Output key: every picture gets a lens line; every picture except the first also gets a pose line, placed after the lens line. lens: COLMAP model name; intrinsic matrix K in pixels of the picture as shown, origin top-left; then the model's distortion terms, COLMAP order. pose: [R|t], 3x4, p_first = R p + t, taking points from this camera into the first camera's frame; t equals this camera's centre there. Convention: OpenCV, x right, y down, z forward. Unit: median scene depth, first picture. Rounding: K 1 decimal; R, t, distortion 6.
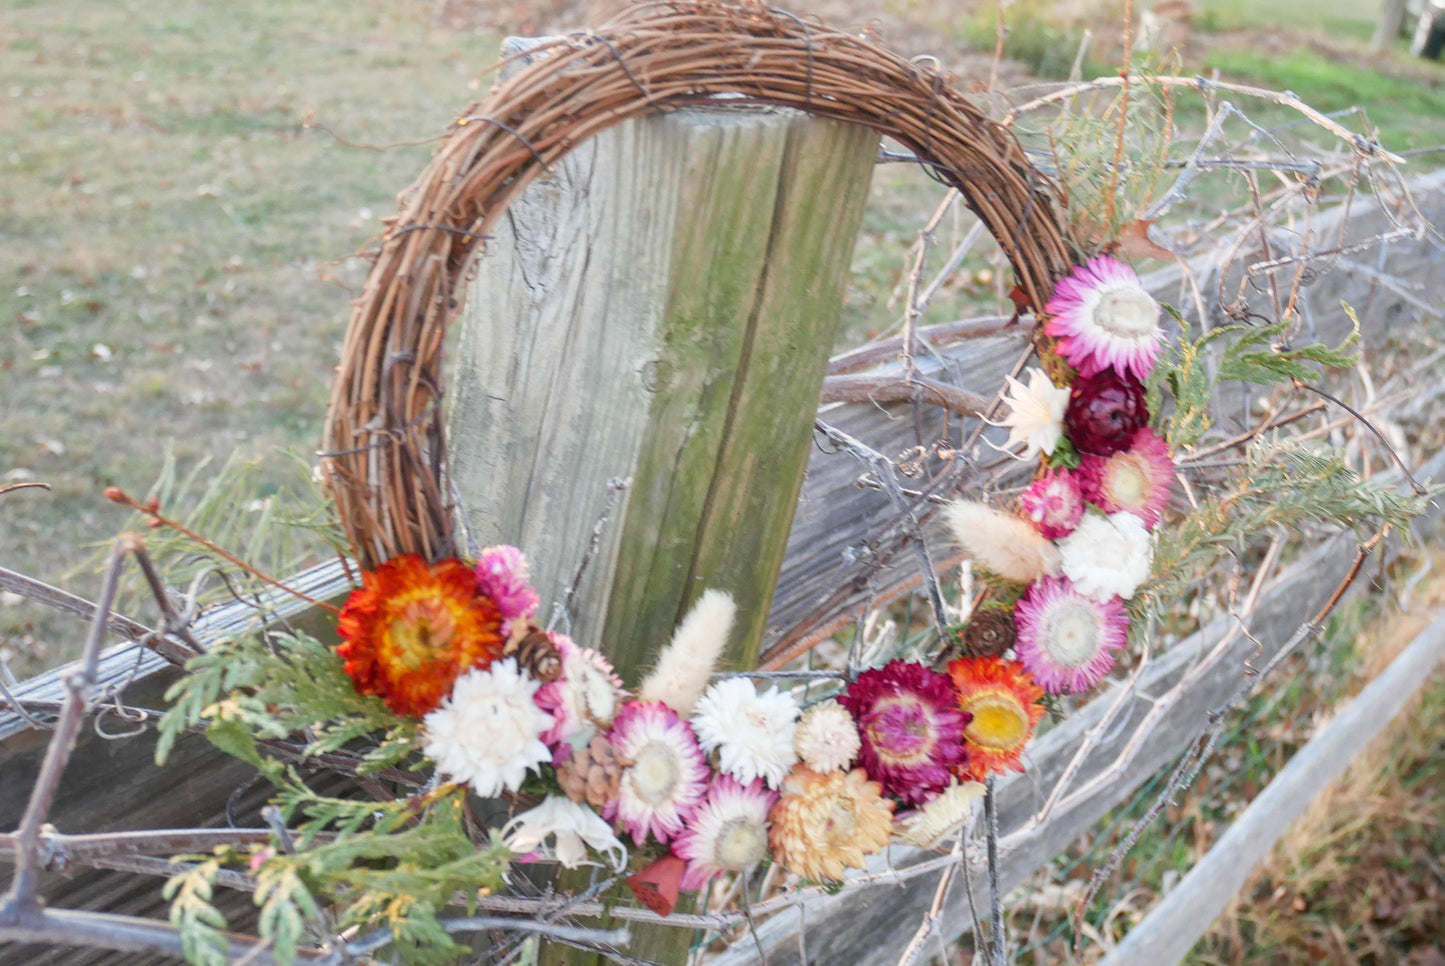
lens RADIAL K [[1723.4, 0, 783.6], [0, 1723.4, 510.5], [0, 0, 1]] dist [0.002190, 0.009693]
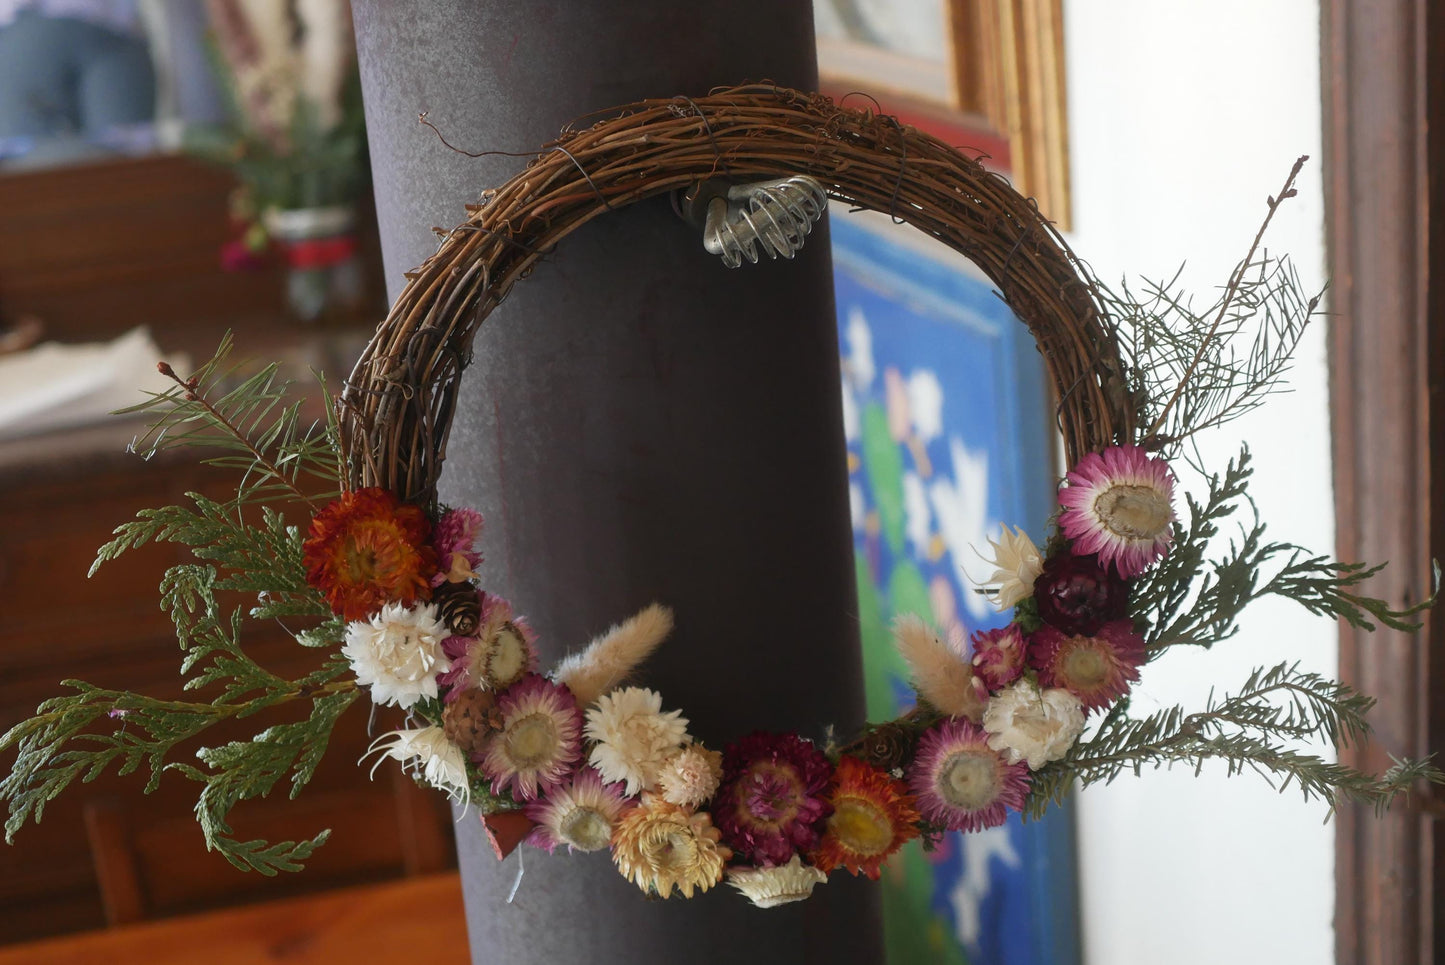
lens RADIAL K [[2377.9, 0, 722.5], [0, 2377.9, 482.5], [0, 0, 1]] dist [0.068876, 0.101466]
pose [[0.883041, 0.380430, -0.274793, 0.370711], [-0.345197, 0.923218, 0.168841, -0.287717], [0.317926, -0.054236, 0.946563, -0.390556]]
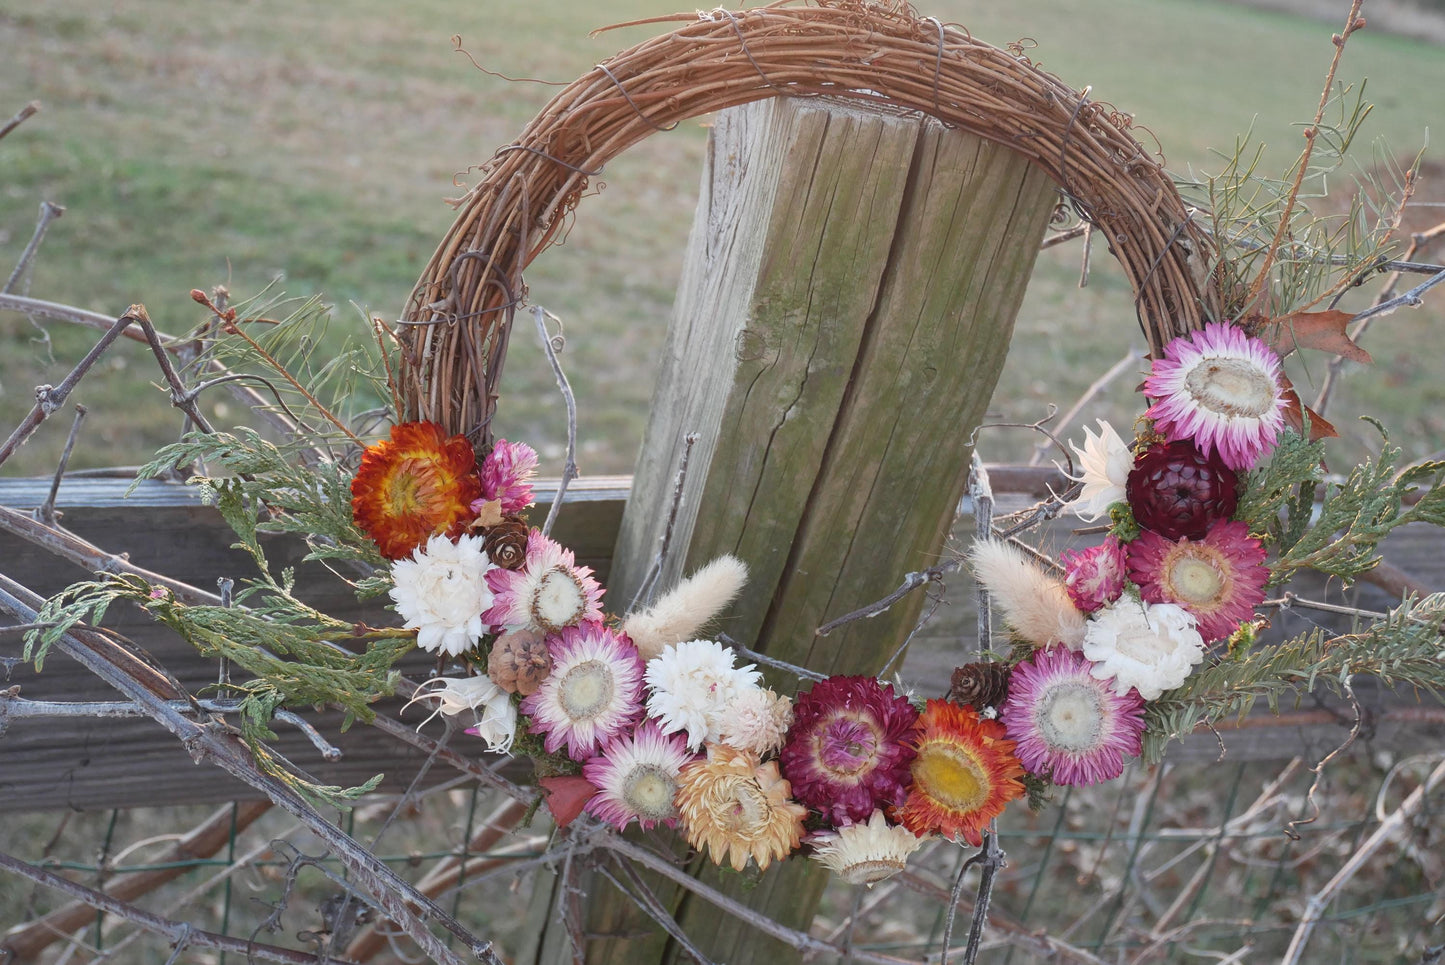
lens RADIAL K [[1572.6, 0, 721.6], [0, 1572.6, 471.3], [0, 0, 1]] dist [-0.011150, 0.006169]
pose [[0.813702, 0.228296, -0.534575, 0.438201], [-0.291045, 0.956080, -0.034709, 0.031800], [0.503172, 0.183828, 0.844408, 0.199157]]
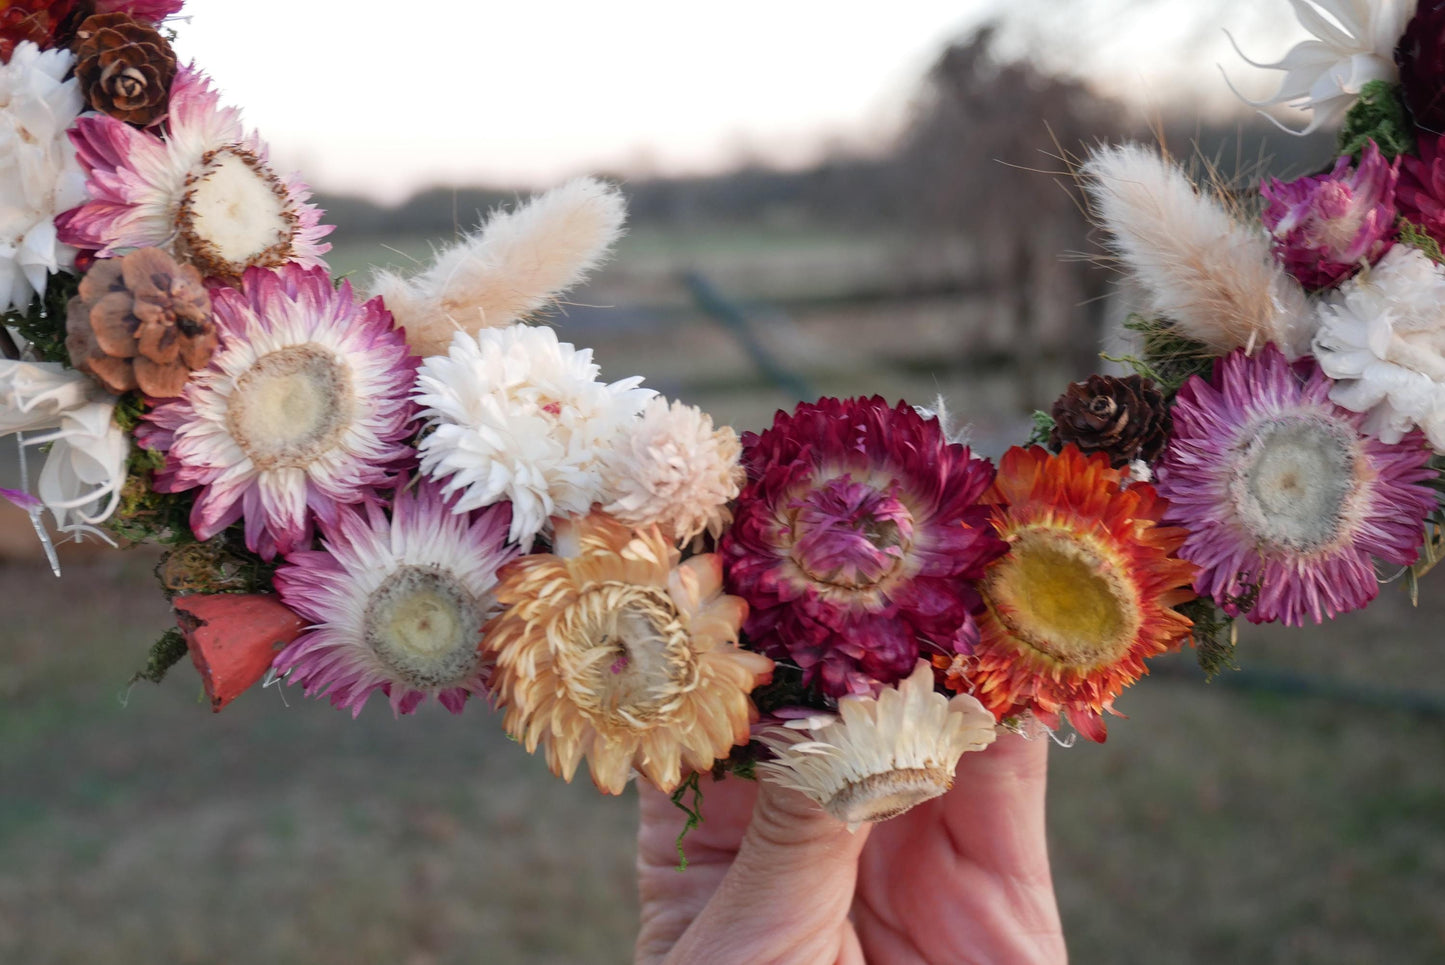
lens RADIAL K [[1572.6, 0, 721.6], [0, 1572.6, 471.3], [0, 0, 1]] dist [-0.011150, 0.006169]
pose [[0.909062, 0.262372, -0.323679, 0.167287], [-0.318624, 0.938324, -0.134267, 0.176788], [0.268488, 0.225189, 0.936592, 0.585433]]
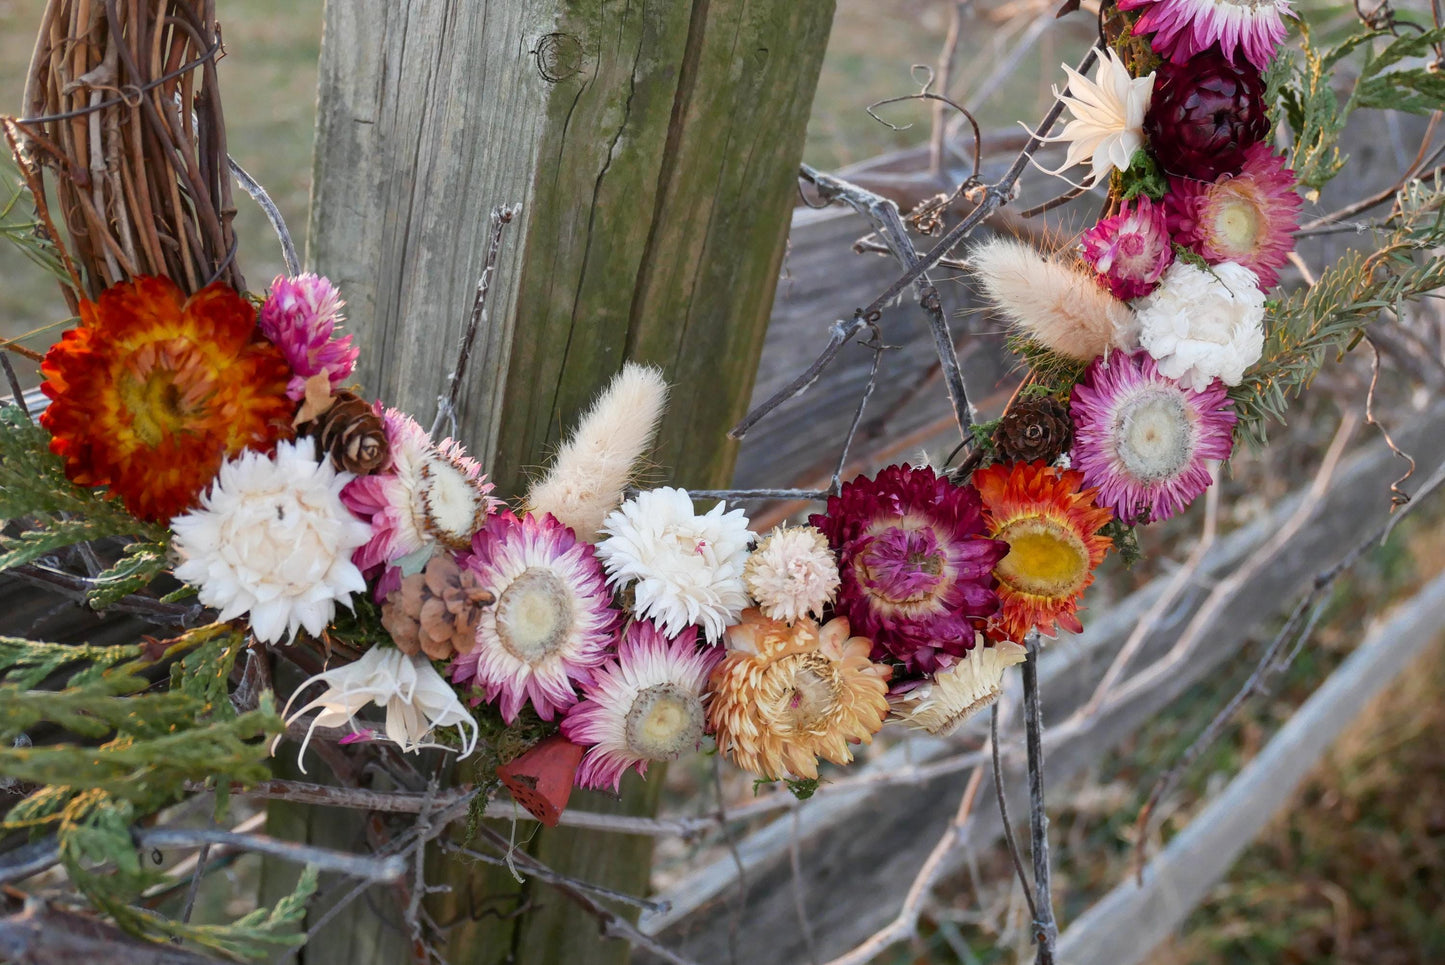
lens RADIAL K [[1572.6, 0, 721.6], [0, 1572.6, 471.3], [0, 0, 1]] dist [-0.011150, 0.006169]
pose [[0.997118, 0.007727, -0.075472, 0.042251], [-0.006147, 0.999758, 0.021146, 0.075786], [0.075617, -0.020621, 0.996924, 0.361150]]
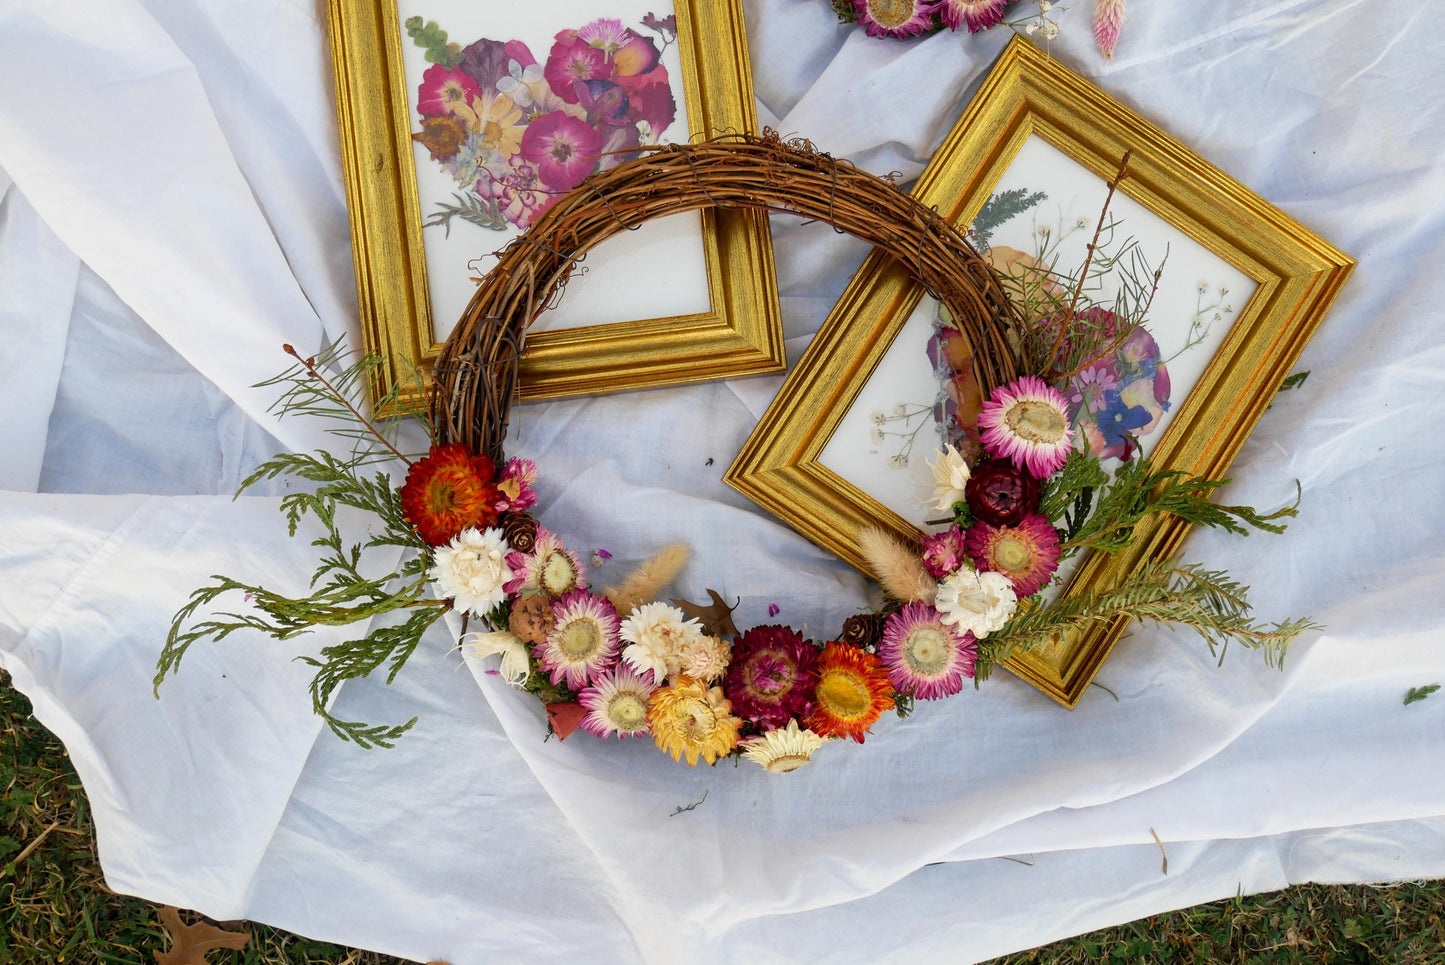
lens RADIAL K [[1572.6, 0, 721.6], [0, 1572.6, 471.3], [0, 0, 1]] dist [-0.011150, 0.006169]
pose [[0.871681, 0.231324, -0.432044, 0.521842], [-0.284903, 0.956504, -0.062685, 0.062055], [0.398752, 0.177732, 0.899671, -0.142409]]
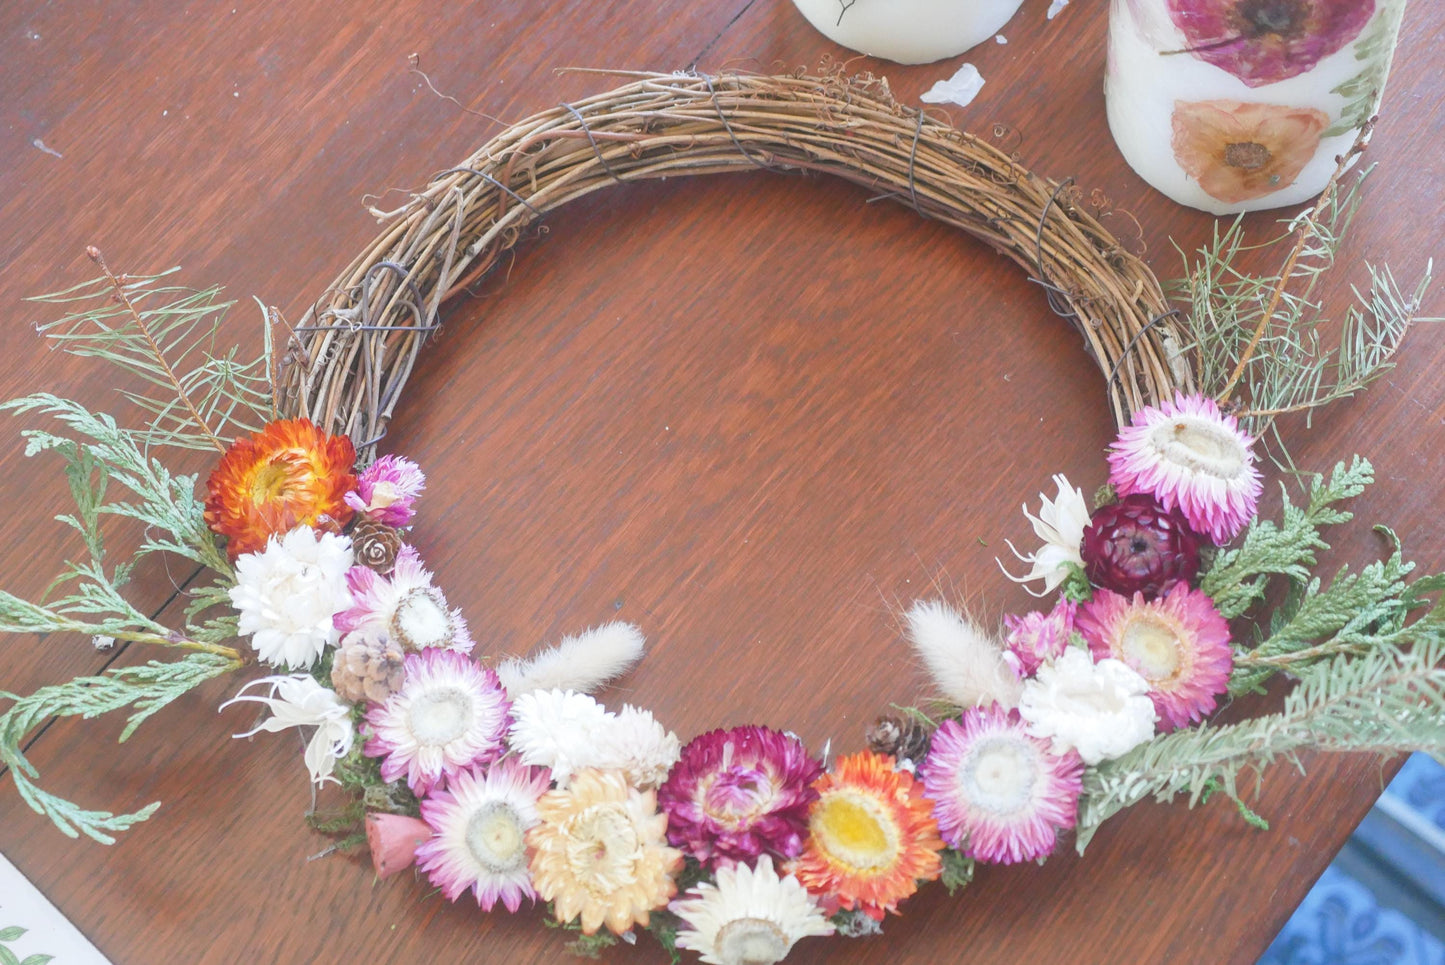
lens RADIAL K [[2581.1, 0, 695.7], [0, 2581.1, 477.7], [0, 0, 1]] dist [0.025002, 0.084238]
pose [[0.810081, 0.103882, -0.577041, 0.730991], [-0.403616, 0.812667, -0.420318, 0.518973], [0.425279, 0.573395, 0.700254, 0.052803]]
